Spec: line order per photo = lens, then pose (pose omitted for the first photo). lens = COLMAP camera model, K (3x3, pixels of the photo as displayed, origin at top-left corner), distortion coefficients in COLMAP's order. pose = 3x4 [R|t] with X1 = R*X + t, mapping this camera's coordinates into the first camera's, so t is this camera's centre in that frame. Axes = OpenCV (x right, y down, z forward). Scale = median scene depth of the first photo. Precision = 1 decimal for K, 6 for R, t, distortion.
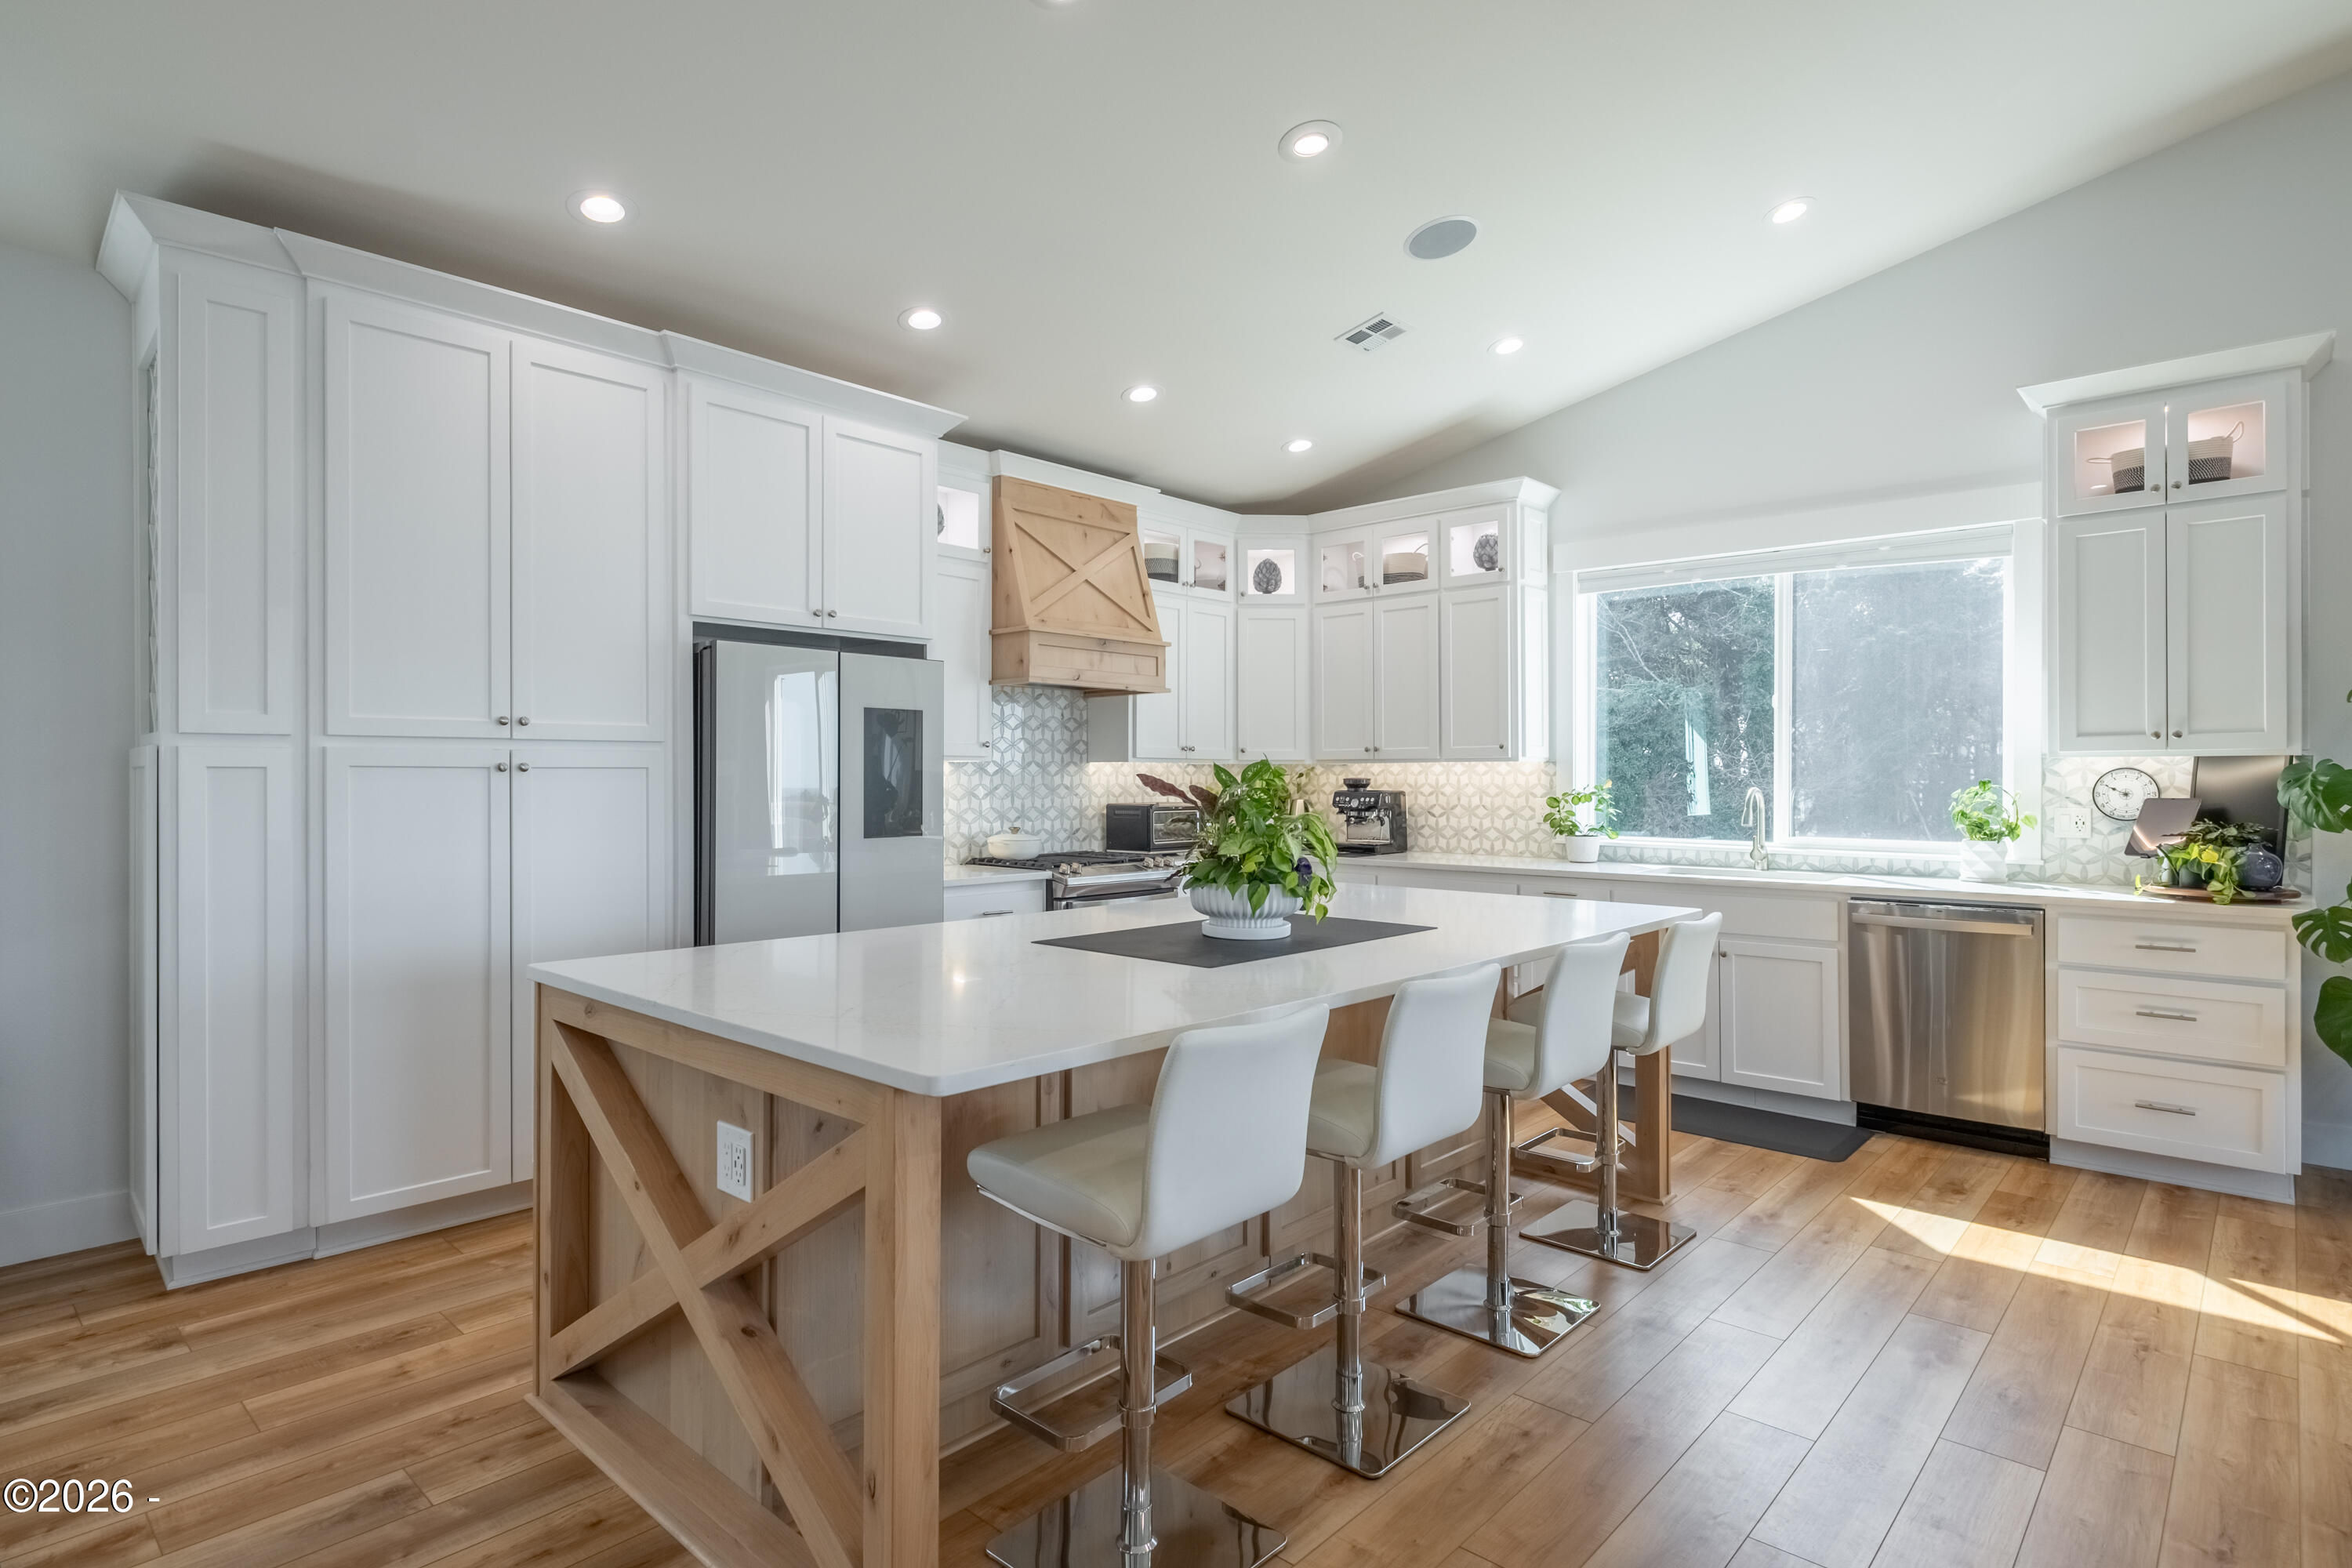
lens RADIAL K [[1213.3, 0, 1179.3], [0, 1213.3, 775.3], [0, 0, 1]] dist [0.005460, 0.000556]
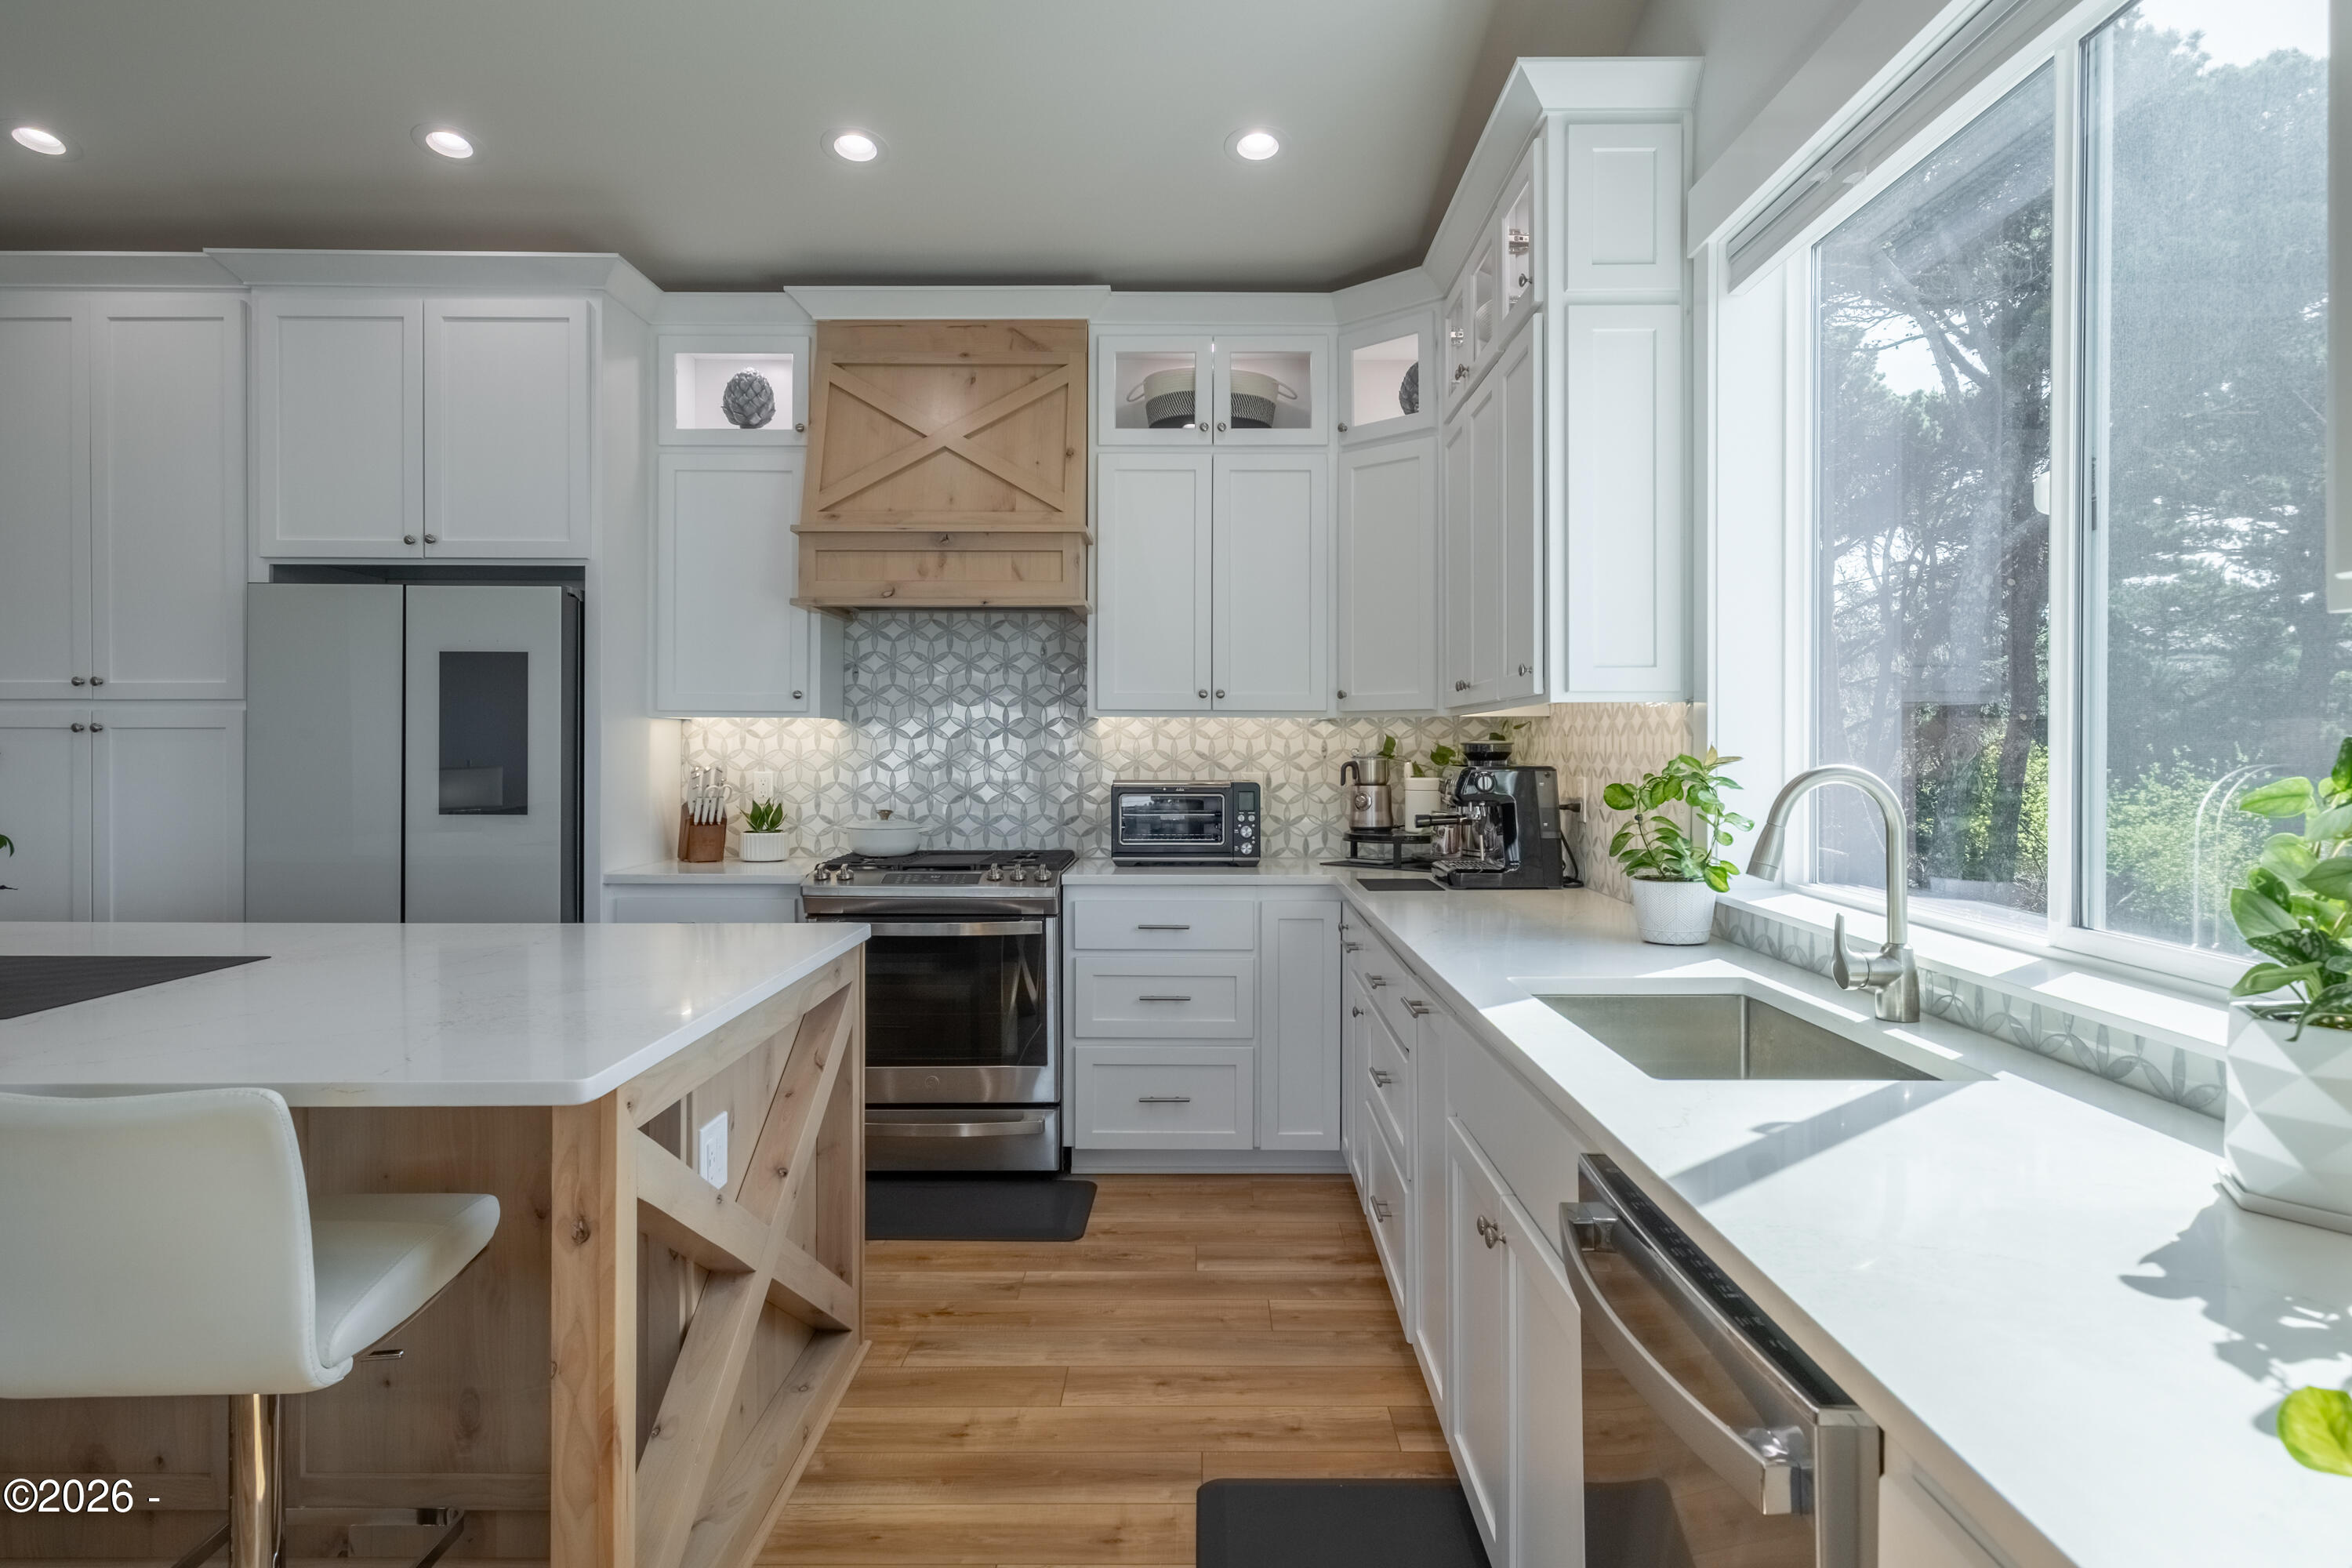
lens RADIAL K [[1417.1, 0, 1188.9], [0, 1417.1, 749.2], [0, 0, 1]] dist [0.001229, 0.006749]
pose [[0.674193, 0.002747, -0.738550, 0.750510], [-0.001112, 0.999996, 0.002704, 0.005677], [0.738555, -0.001001, 0.674193, 0.713812]]
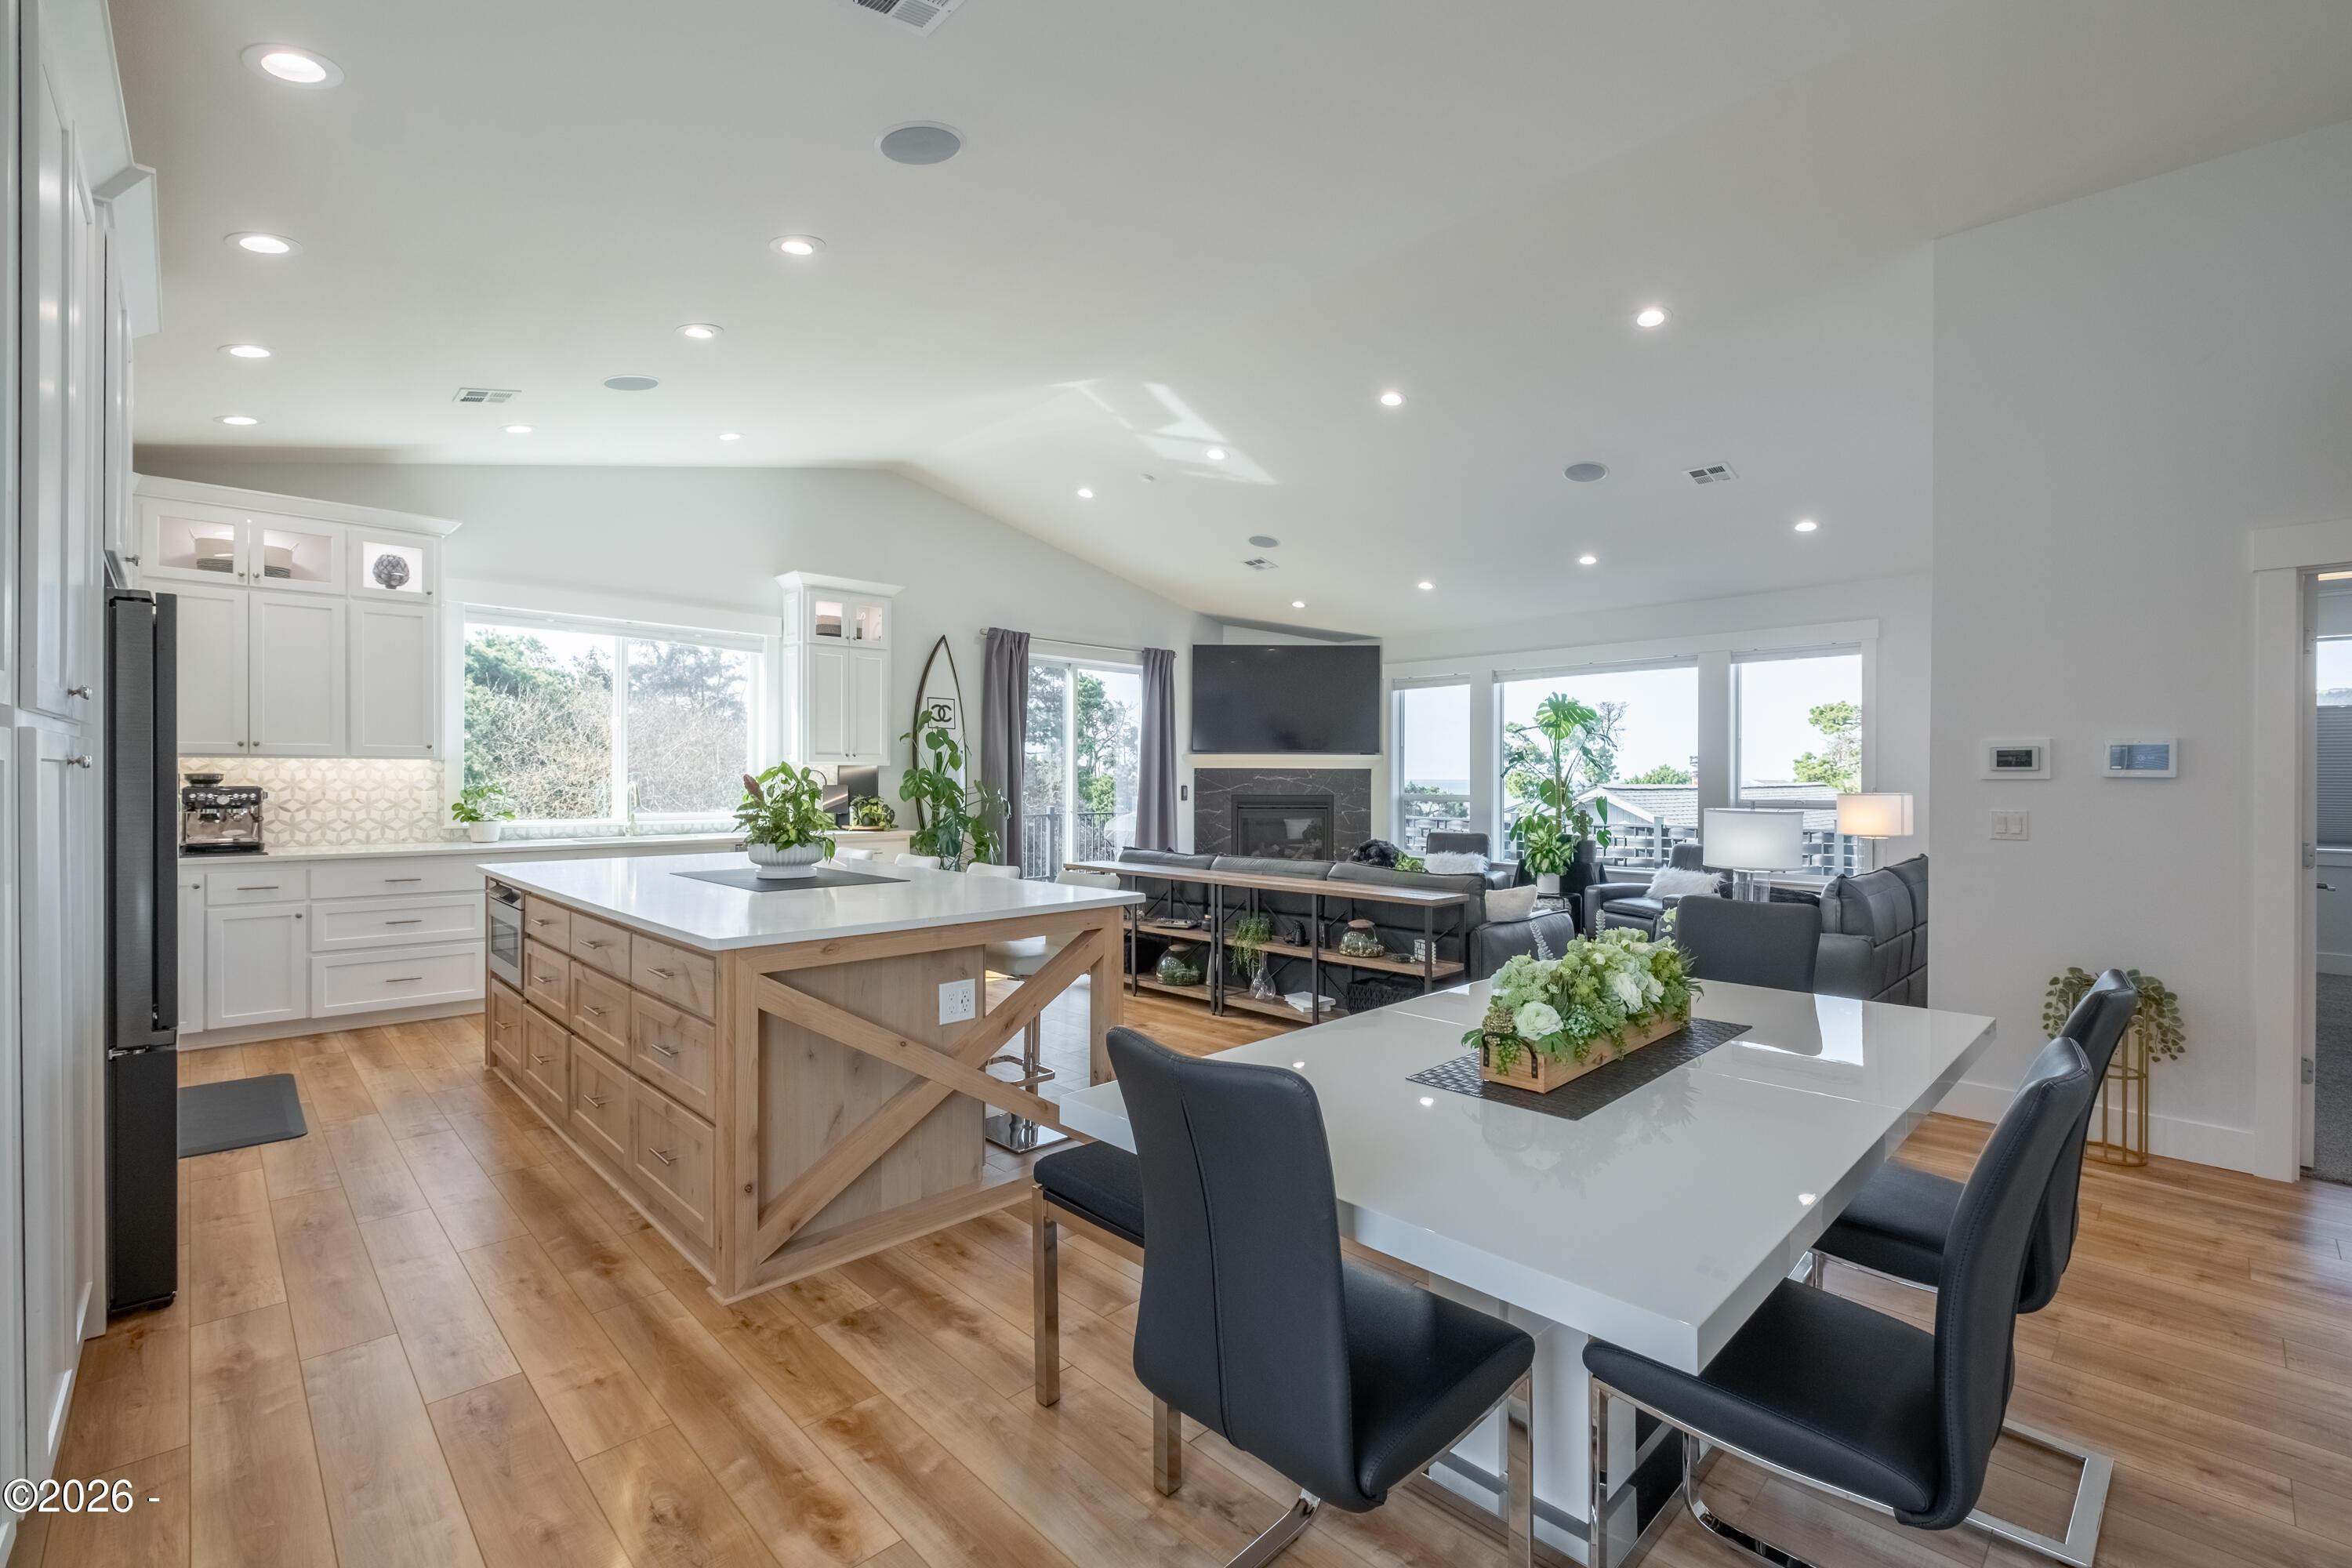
lens RADIAL K [[1021.1, 0, 1188.5], [0, 1021.1, 776.9], [0, 0, 1]] dist [-0.001981, -0.000118]
pose [[0.054697, -0.001109, 0.998502, -0.871834], [-0.006516, 0.999978, 0.001467, -0.001434], [-0.998482, -0.006587, 0.054688, 0.293136]]
